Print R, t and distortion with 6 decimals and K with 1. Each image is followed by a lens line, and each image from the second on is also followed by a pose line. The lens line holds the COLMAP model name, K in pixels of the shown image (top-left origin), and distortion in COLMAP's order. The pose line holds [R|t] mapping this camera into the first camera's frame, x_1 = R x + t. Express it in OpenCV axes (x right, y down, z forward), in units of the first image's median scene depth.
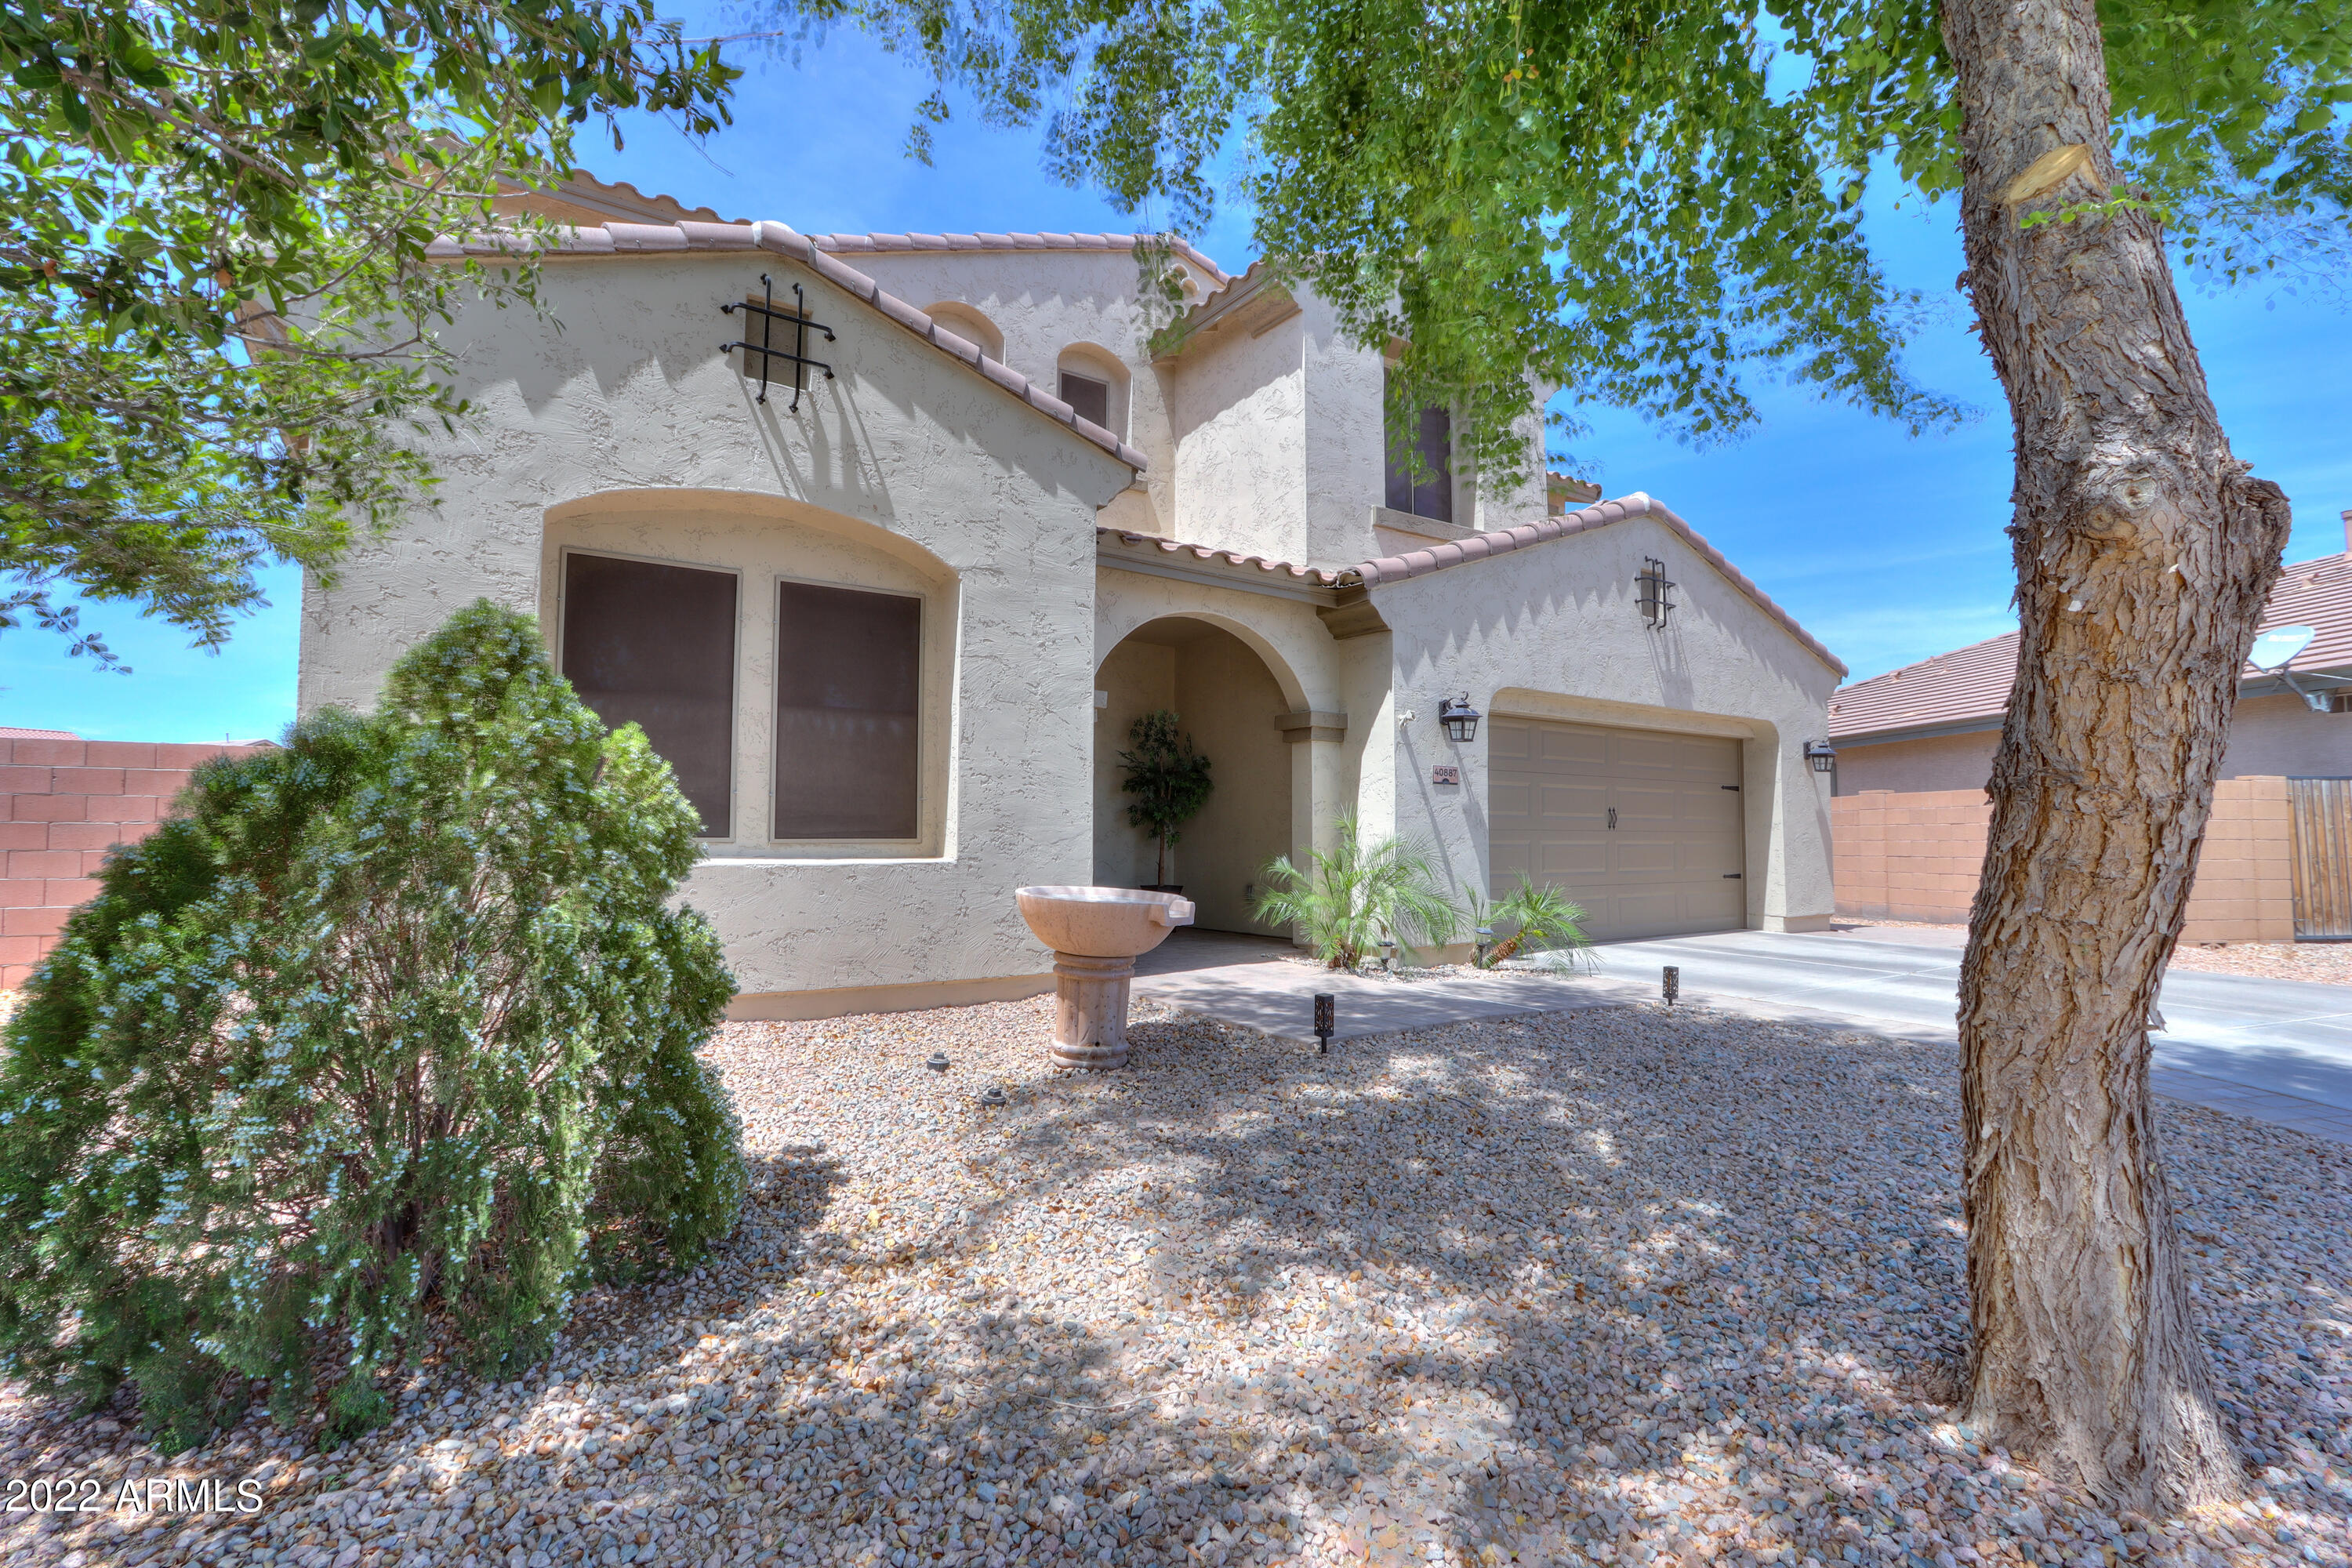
lens RADIAL K [[1102.5, 0, 1221.5], [0, 1102.5, 779.0], [0, 0, 1]] dist [-0.001409, -0.000116]
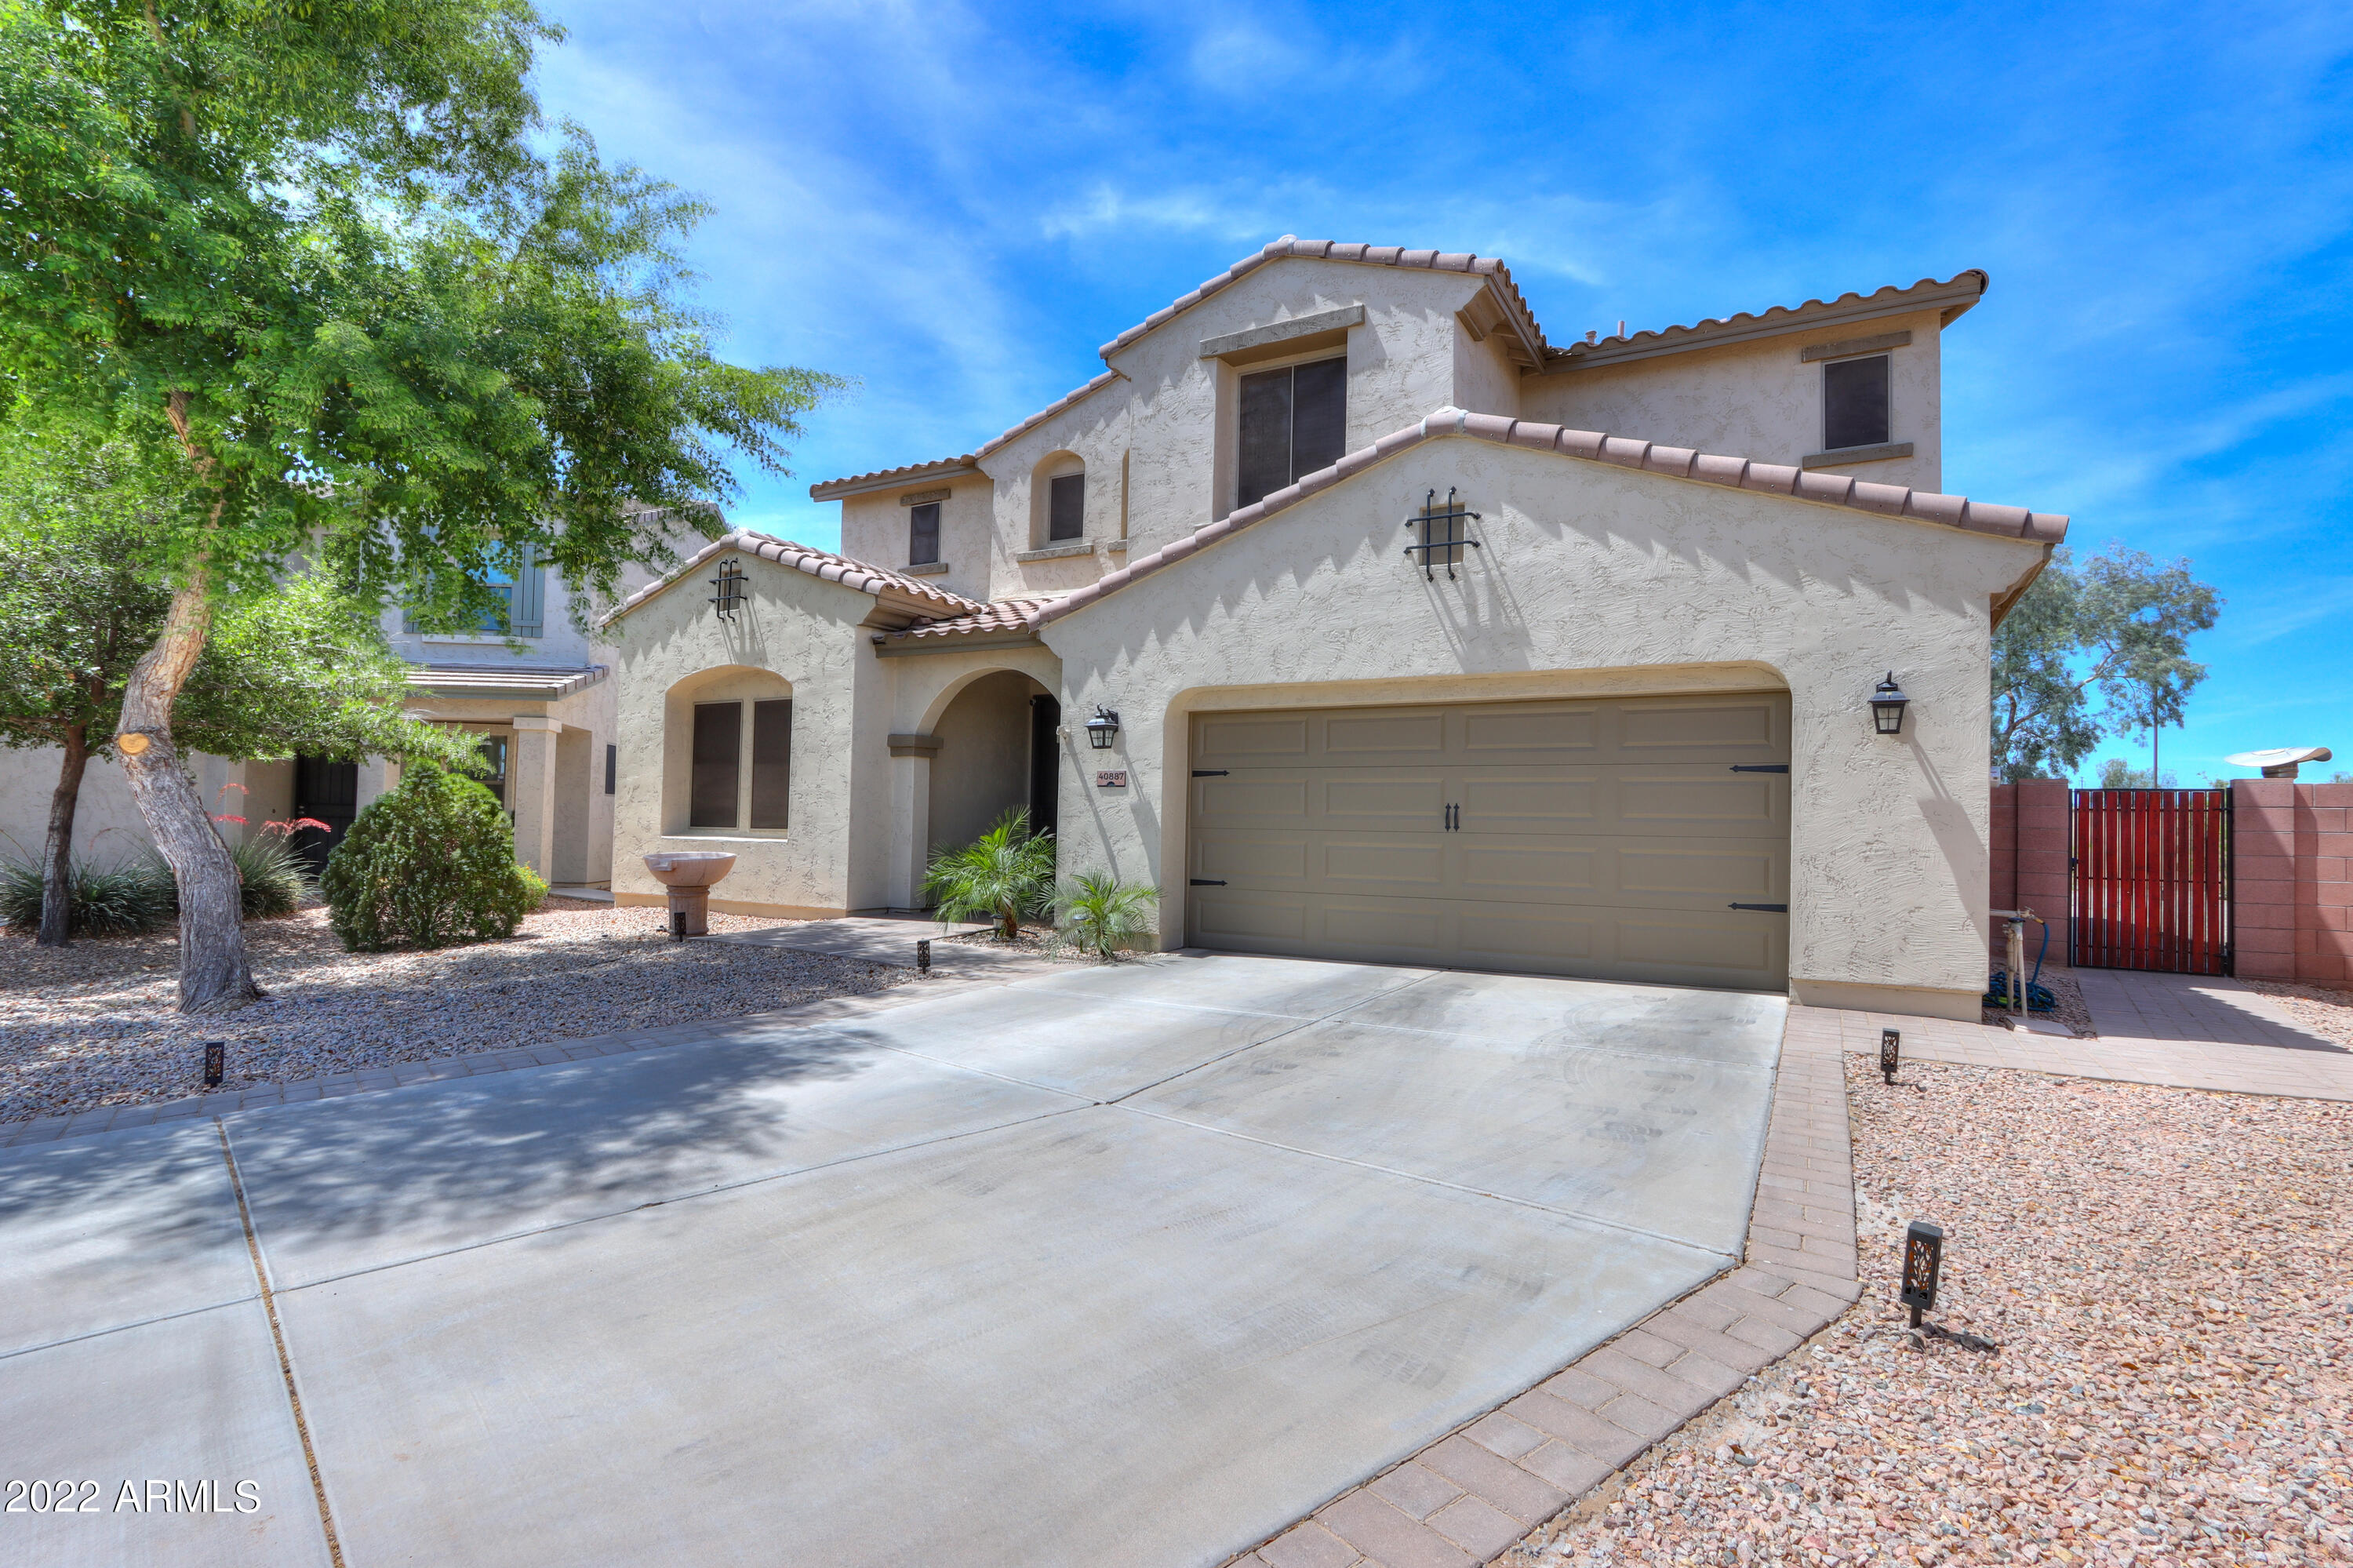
lens RADIAL K [[1167.1, 0, 1180.3], [0, 1167.1, 779.4], [0, 0, 1]] dist [-0.017492, 0.000139]
pose [[0.399071, -0.032845, -0.916331, 1.360622], [0.031151, 0.999267, -0.022251, 0.026690], [0.916391, -0.019665, 0.399802, 0.620668]]
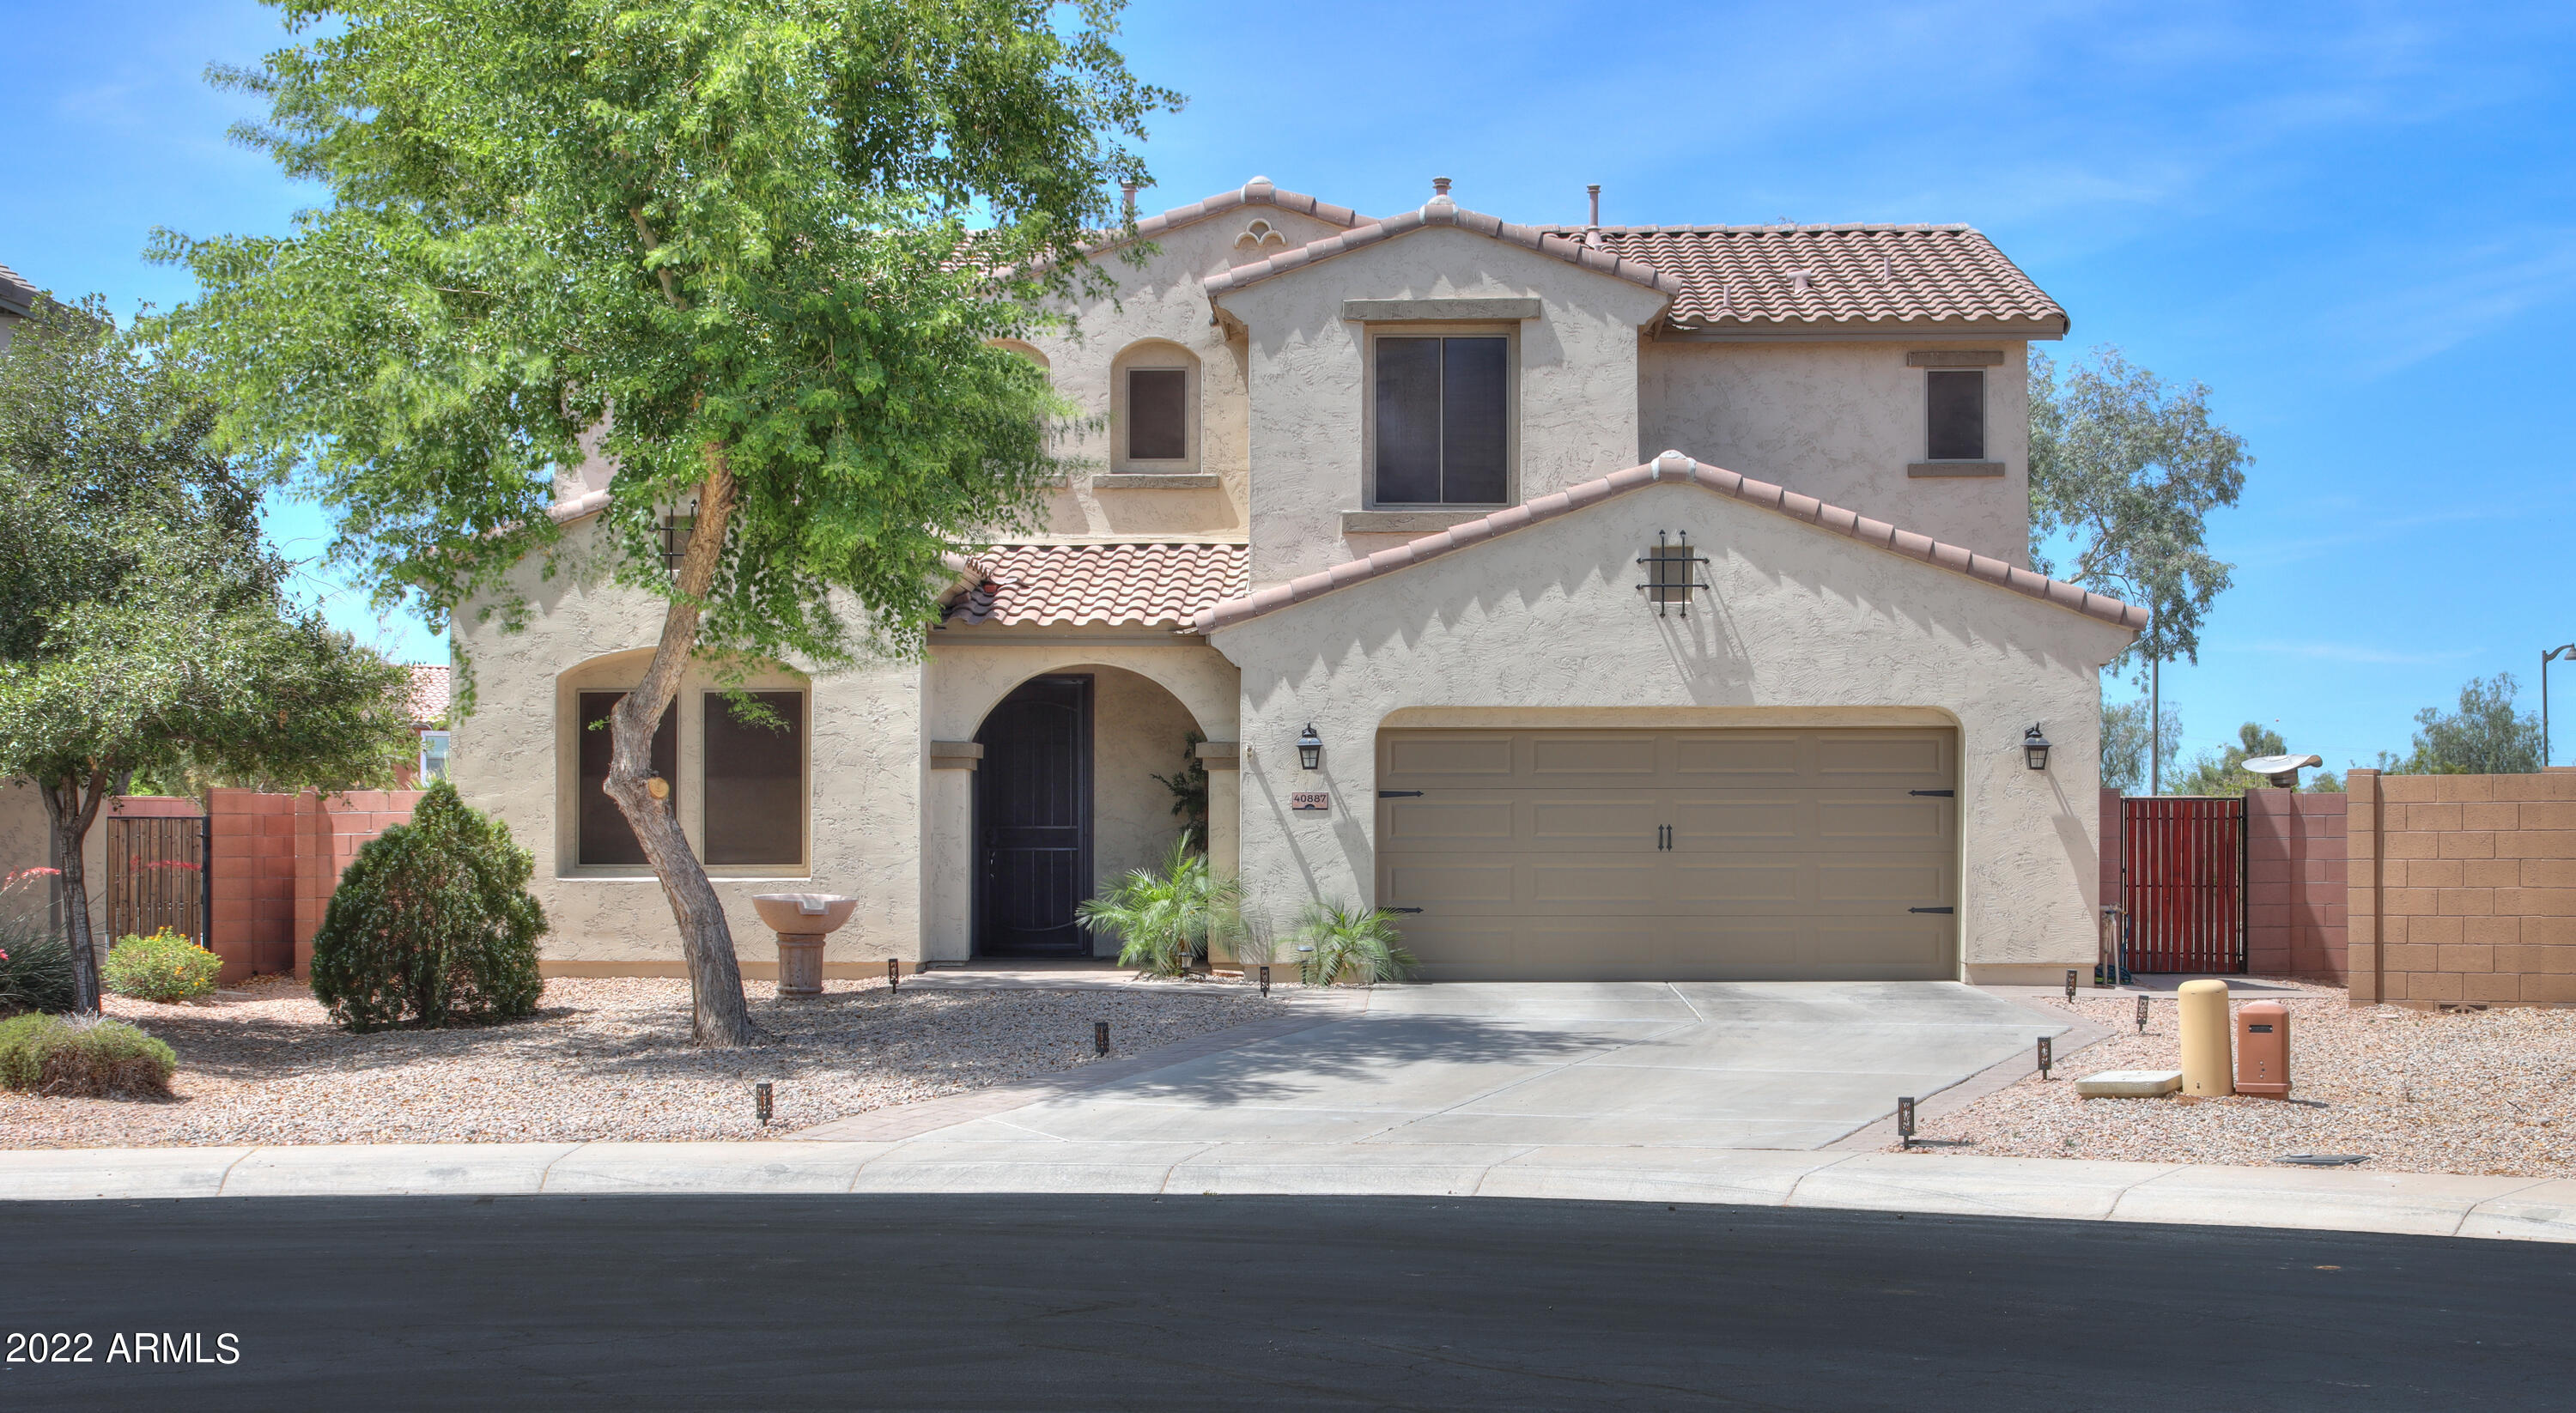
lens RADIAL K [[4010.5, 0, 1288.0], [0, 4010.5, 706.5], [0, 0, 1]] dist [-0.015485, -0.048208]
pose [[0.788258, -0.026458, -0.614775, 2.586096], [0.035297, 0.999374, 0.002248, -0.104287], [0.614331, -0.023471, 0.788699, -2.029498]]
